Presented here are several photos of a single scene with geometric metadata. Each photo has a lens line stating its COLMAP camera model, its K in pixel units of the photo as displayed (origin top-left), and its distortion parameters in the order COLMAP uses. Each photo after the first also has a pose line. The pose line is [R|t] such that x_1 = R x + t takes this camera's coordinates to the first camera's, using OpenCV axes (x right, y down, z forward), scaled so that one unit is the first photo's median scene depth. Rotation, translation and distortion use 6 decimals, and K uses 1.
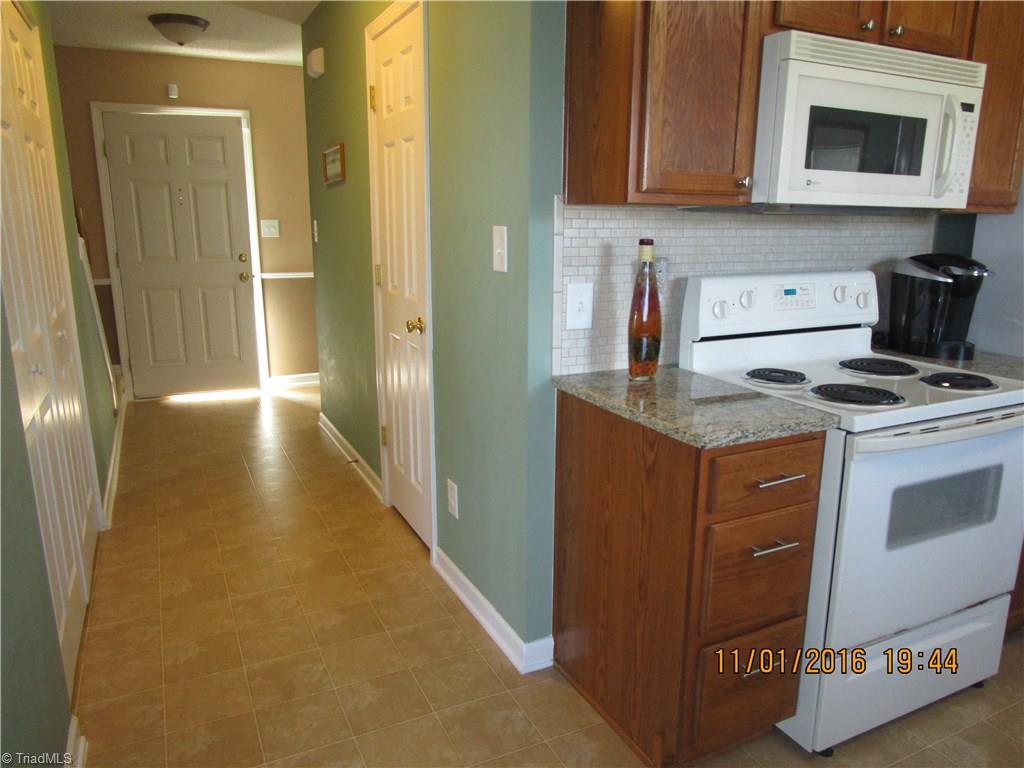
lens RADIAL K [[728.1, 0, 512.0], [0, 728.1, 384.0], [0, 0, 1]] dist [-0.040971, 0.022683]
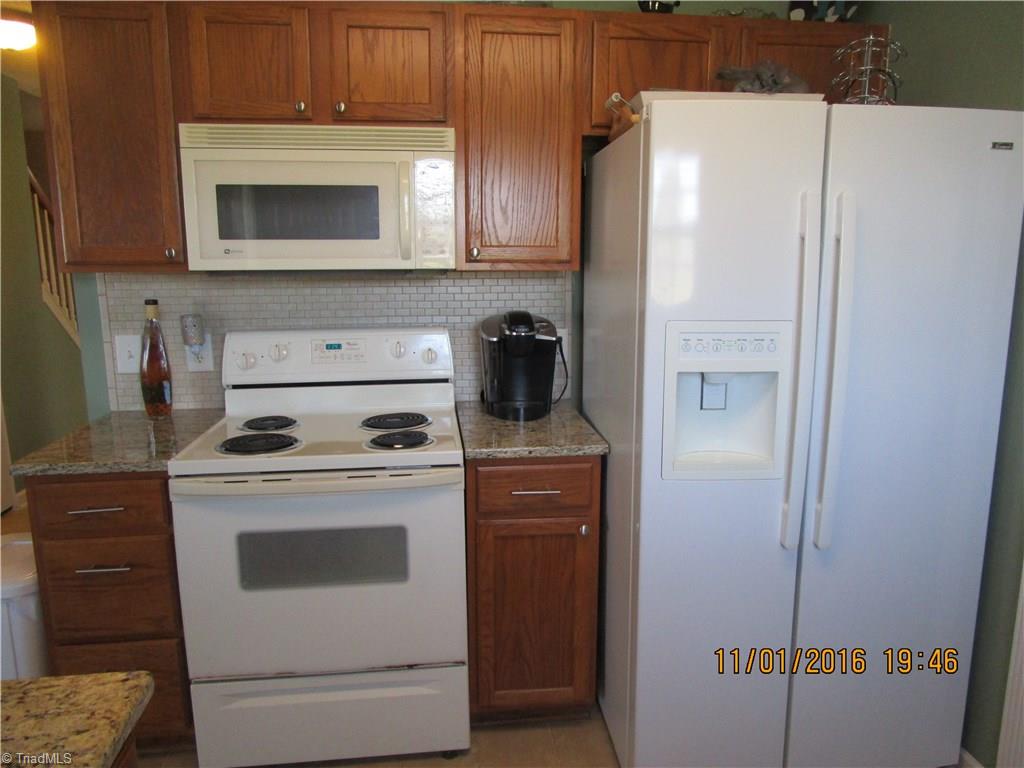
lens RADIAL K [[728.1, 0, 512.0], [0, 728.1, 384.0], [0, 0, 1]] dist [-0.040971, 0.022683]
pose [[0.948088, 0.047325, -0.314467, 1.077453], [-0.061844, 0.997424, -0.036350, -0.054656], [0.311937, 0.053911, 0.948572, 0.076186]]
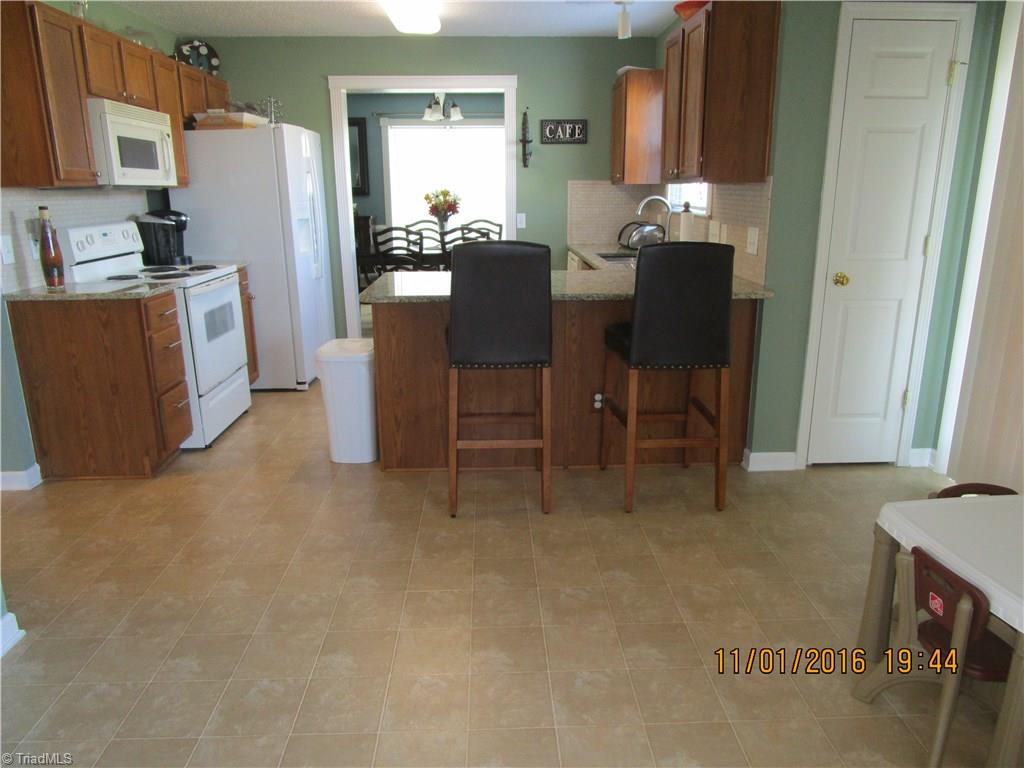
lens RADIAL K [[728.1, 0, 512.0], [0, 728.1, 384.0], [0, 0, 1]] dist [-0.040971, 0.022683]
pose [[0.404115, -0.250389, 0.879771, -0.951642], [0.216502, 0.960658, 0.173962, 0.149891], [-0.888717, 0.120171, 0.442426, -0.695698]]
